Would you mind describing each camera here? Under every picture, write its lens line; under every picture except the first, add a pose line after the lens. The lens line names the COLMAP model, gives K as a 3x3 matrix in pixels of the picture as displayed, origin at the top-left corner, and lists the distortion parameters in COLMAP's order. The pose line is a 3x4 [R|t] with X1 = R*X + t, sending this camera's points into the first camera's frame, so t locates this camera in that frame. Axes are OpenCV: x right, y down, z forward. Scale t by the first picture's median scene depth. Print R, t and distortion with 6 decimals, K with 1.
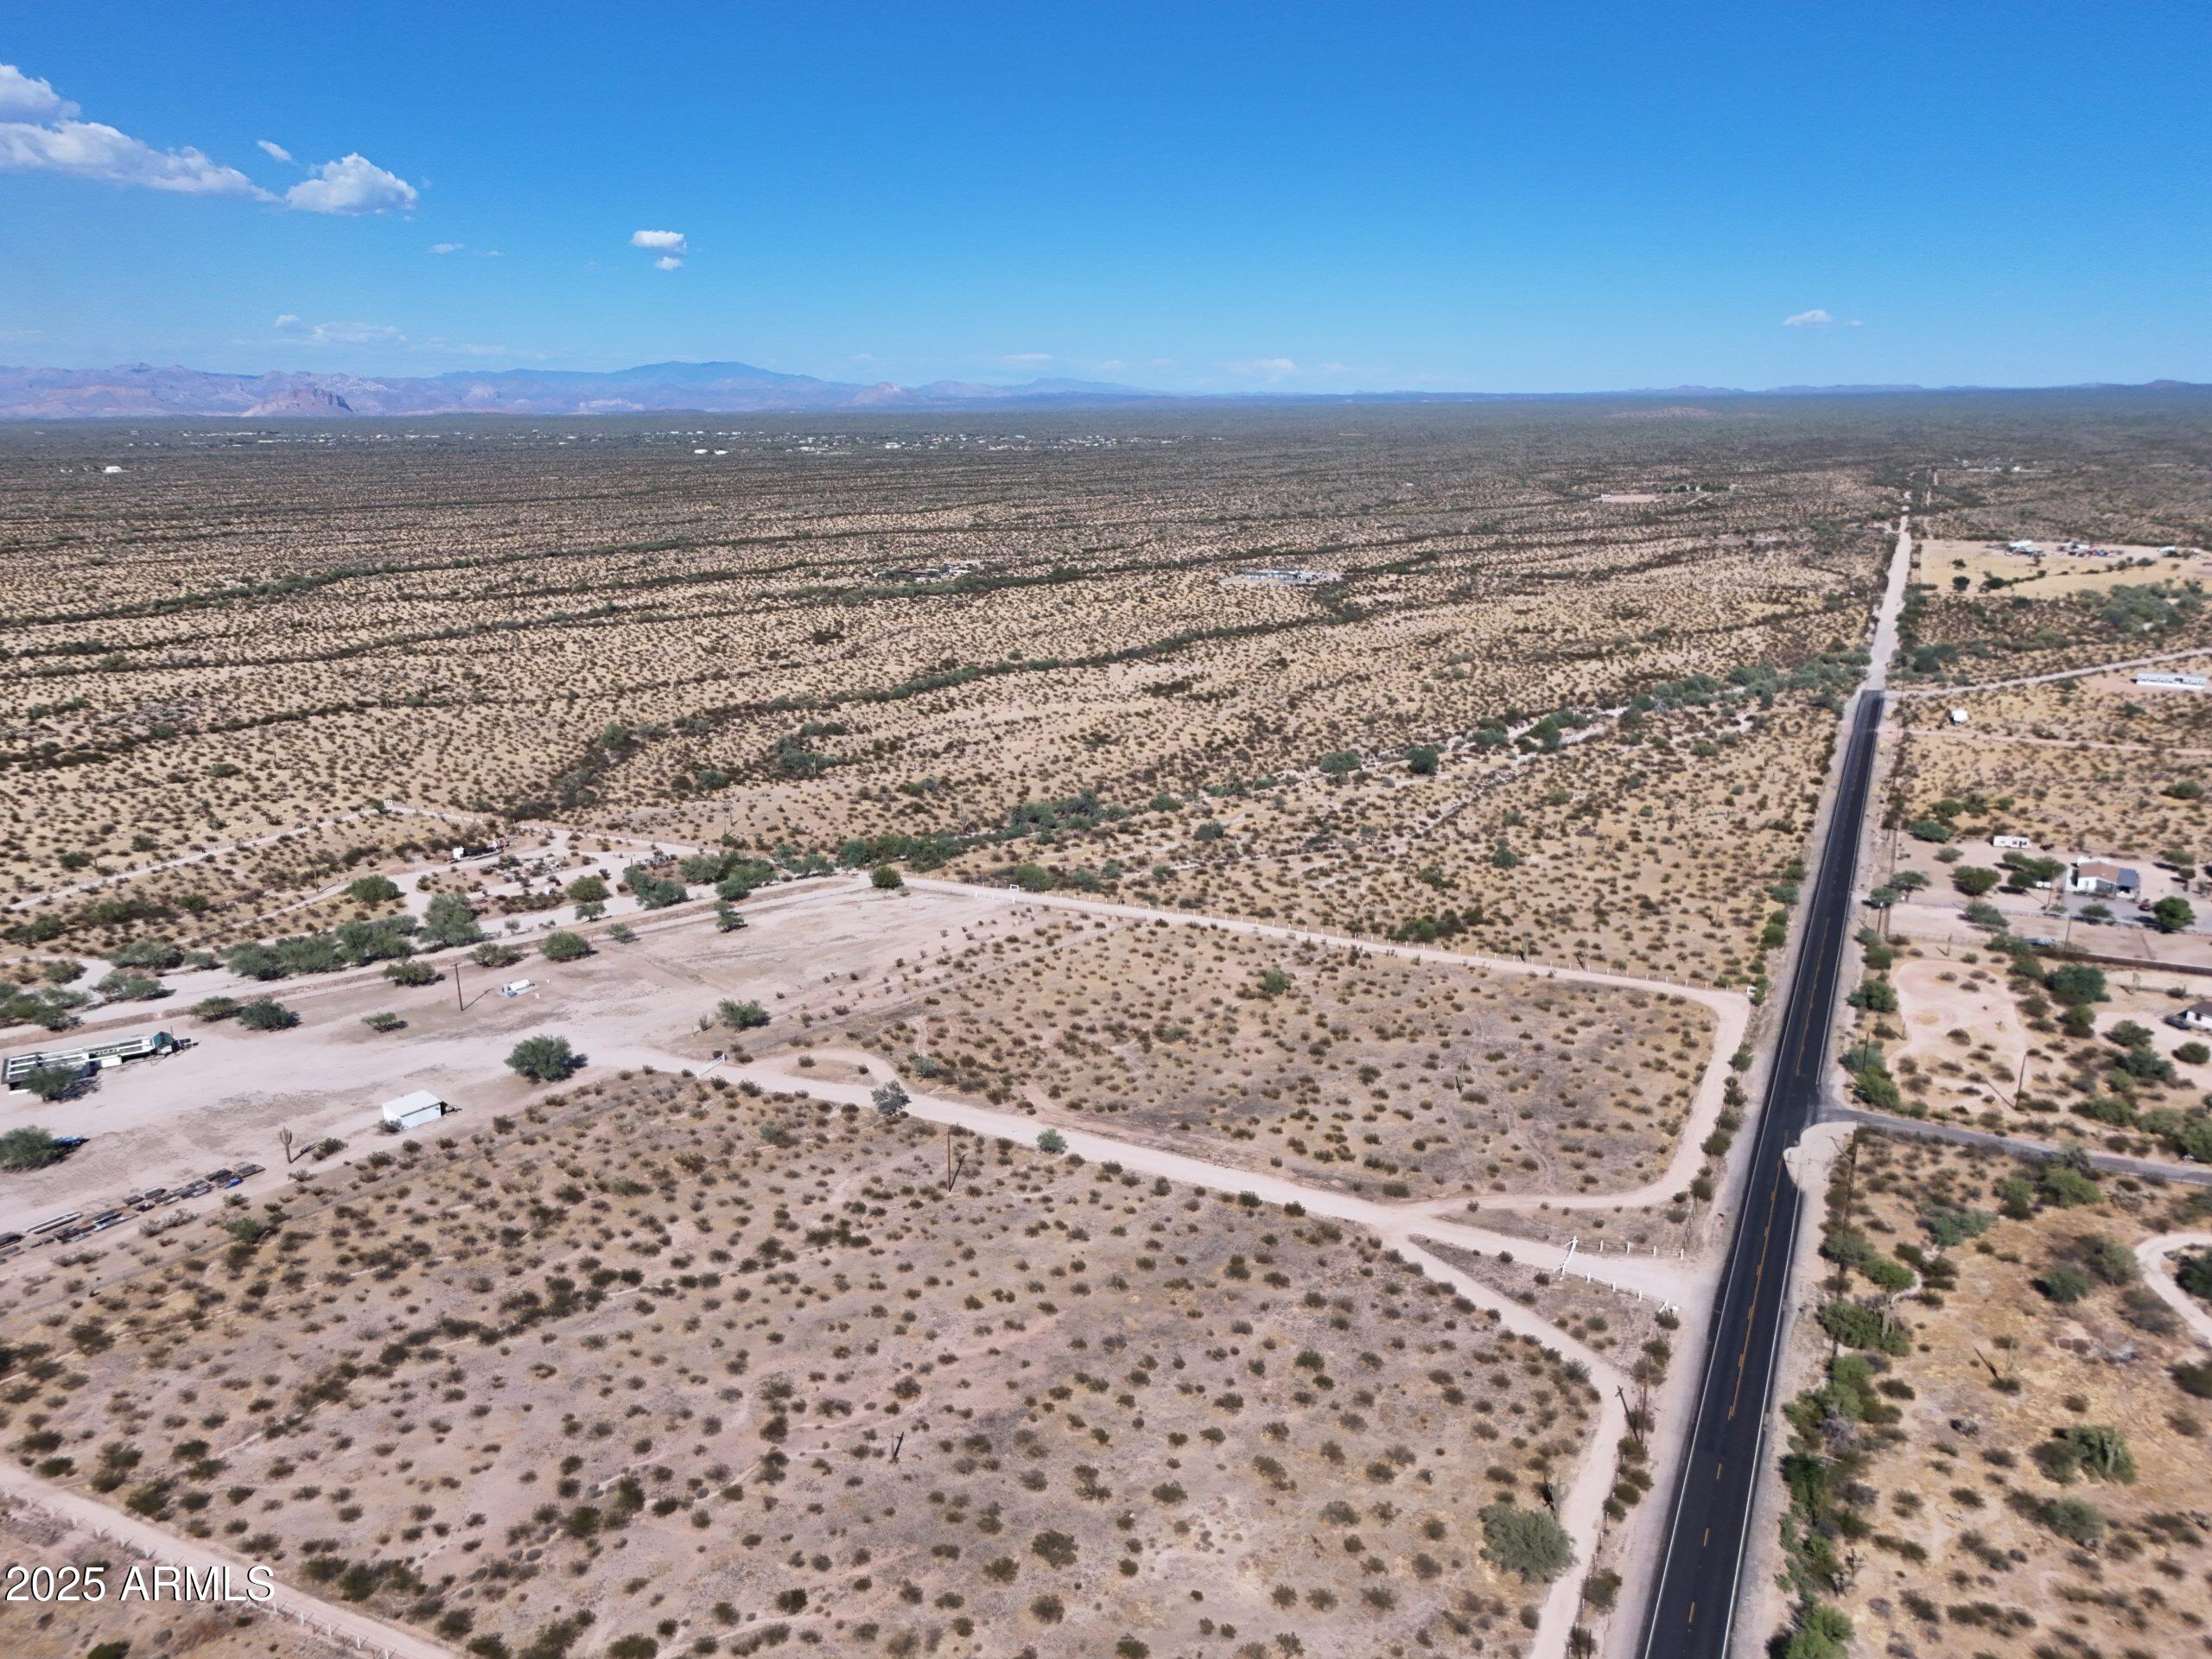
lens RADIAL K [[1640.2, 0, 1098.7], [0, 1640.2, 827.5], [0, 0, 1]] dist [0.053292, -0.041295]
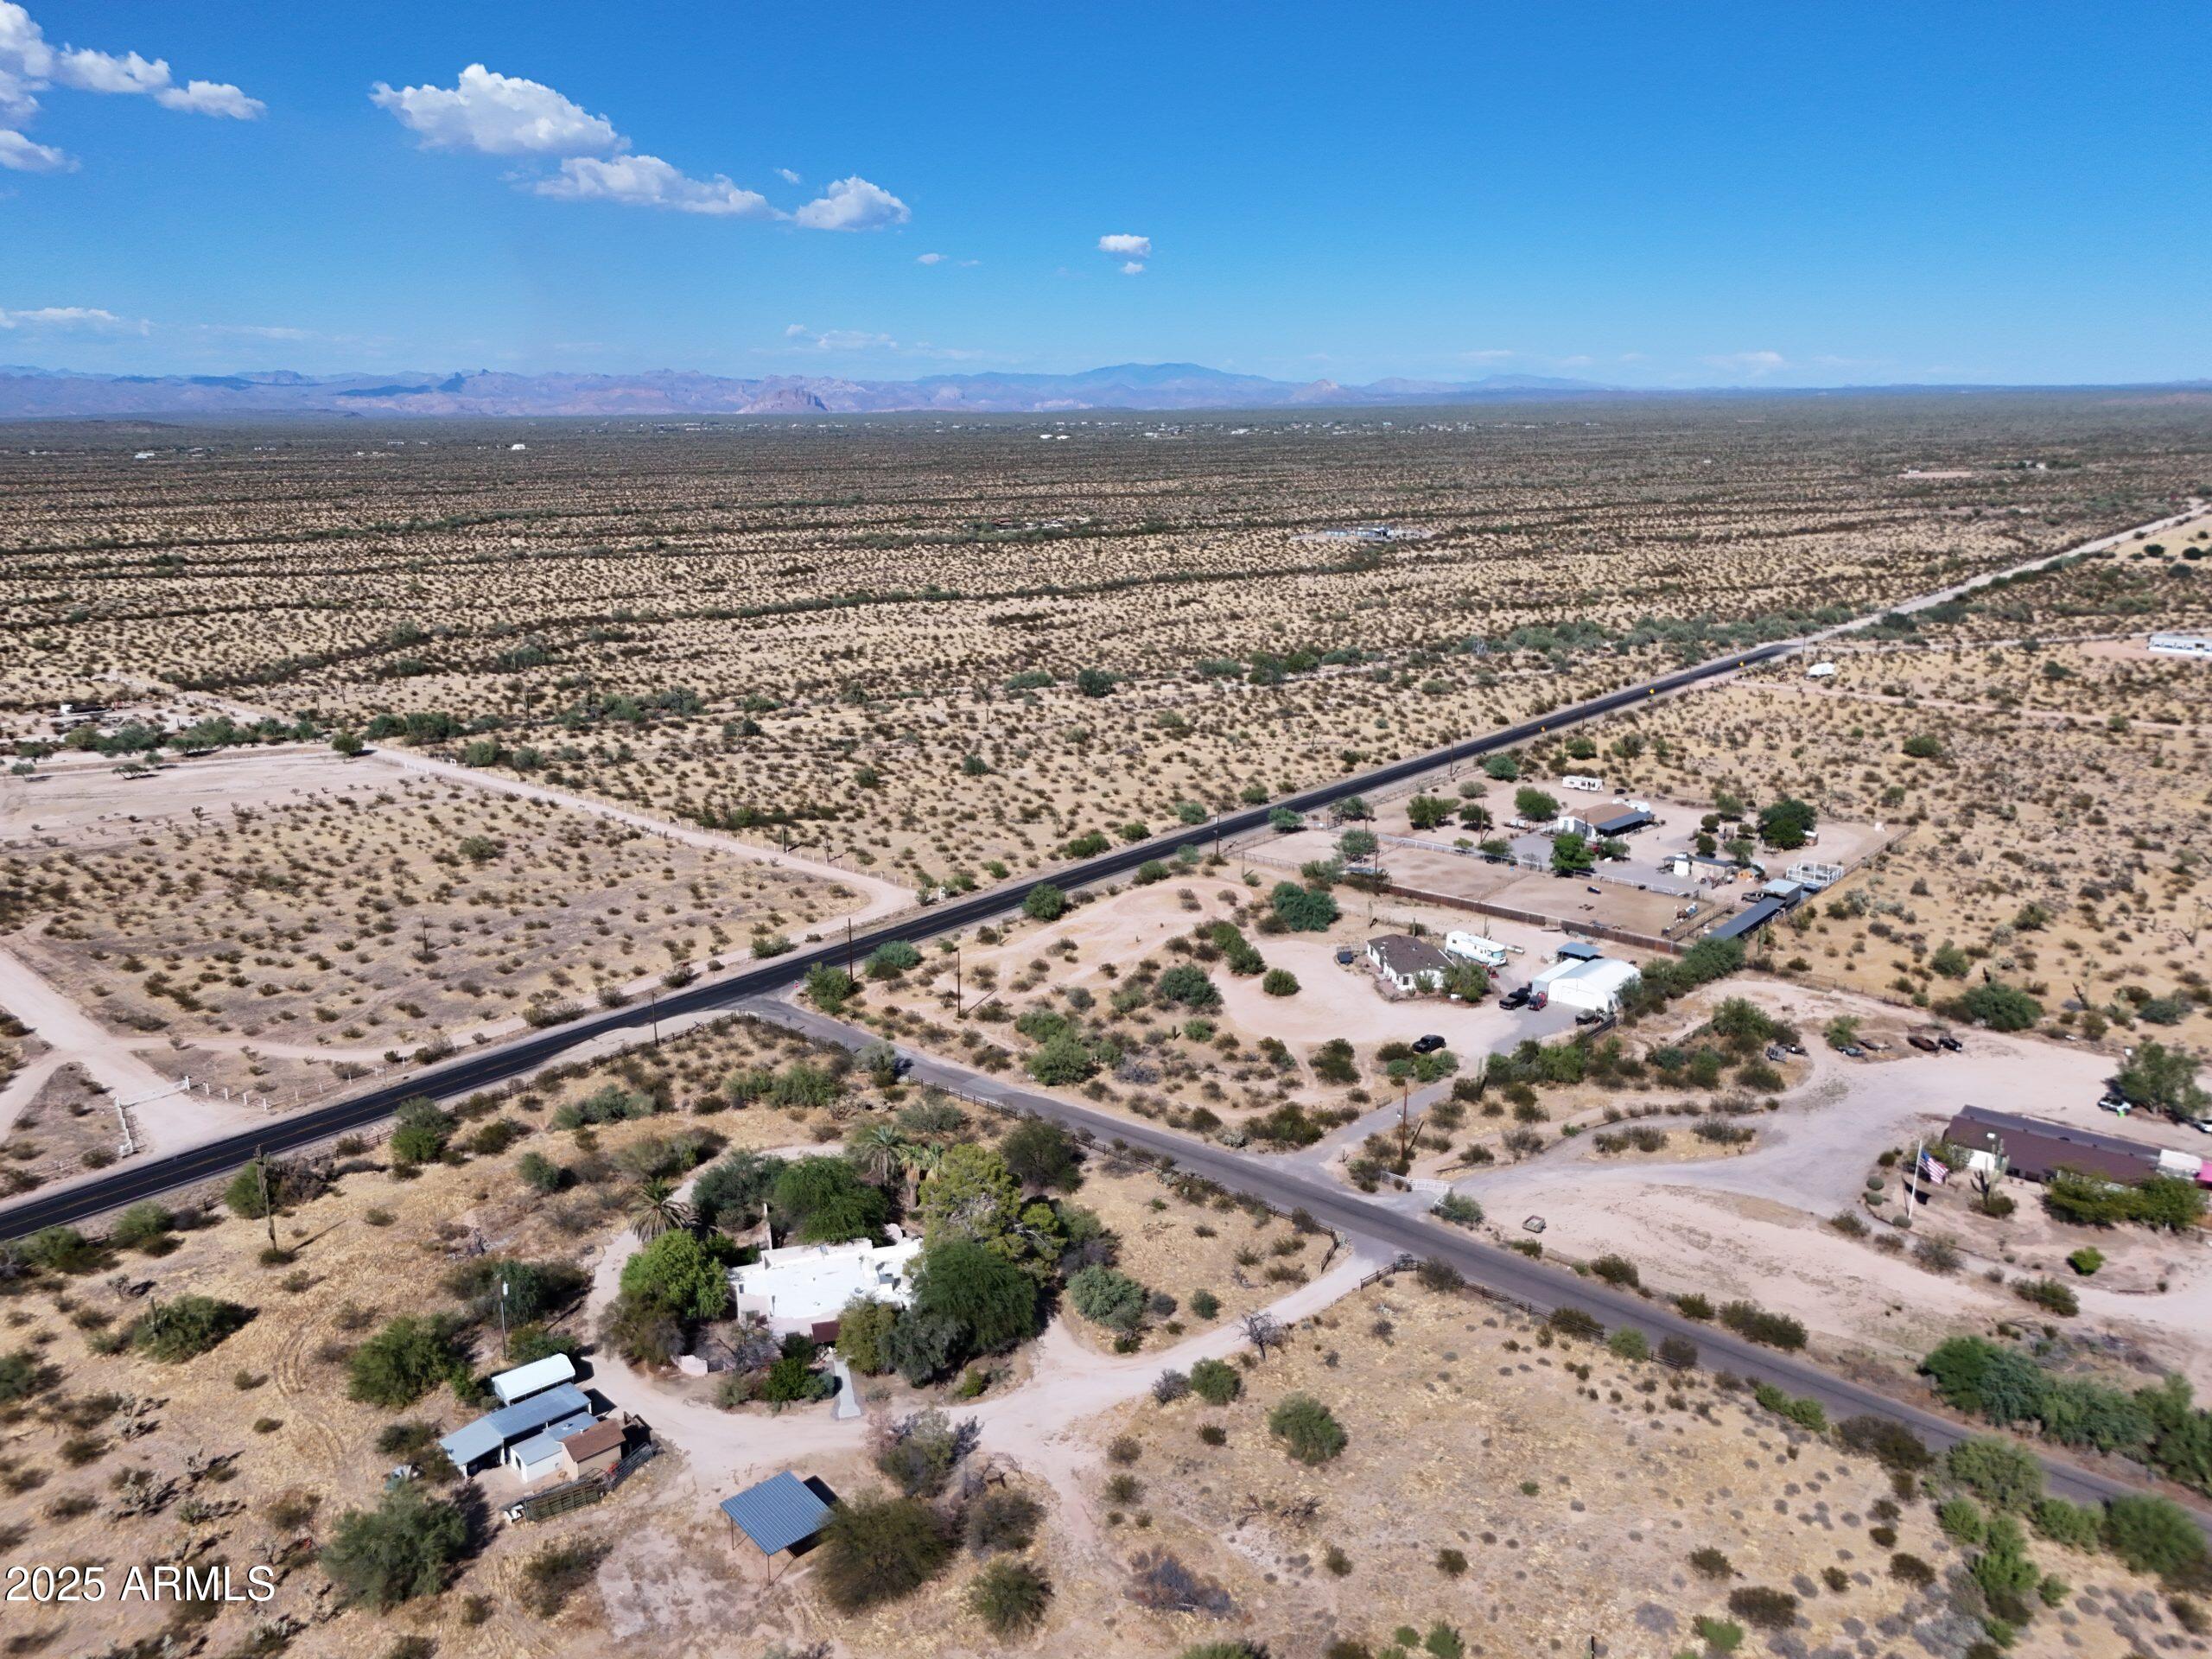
lens RADIAL K [[1640.2, 0, 1102.0], [0, 1640.2, 821.7], [0, 0, 1]] dist [0.053292, -0.041295]
pose [[0.966200, 0.062016, -0.250224, 0.754553], [-0.062589, 0.998023, 0.005674, 0.056900], [0.250081, 0.010179, 0.968171, 0.195164]]
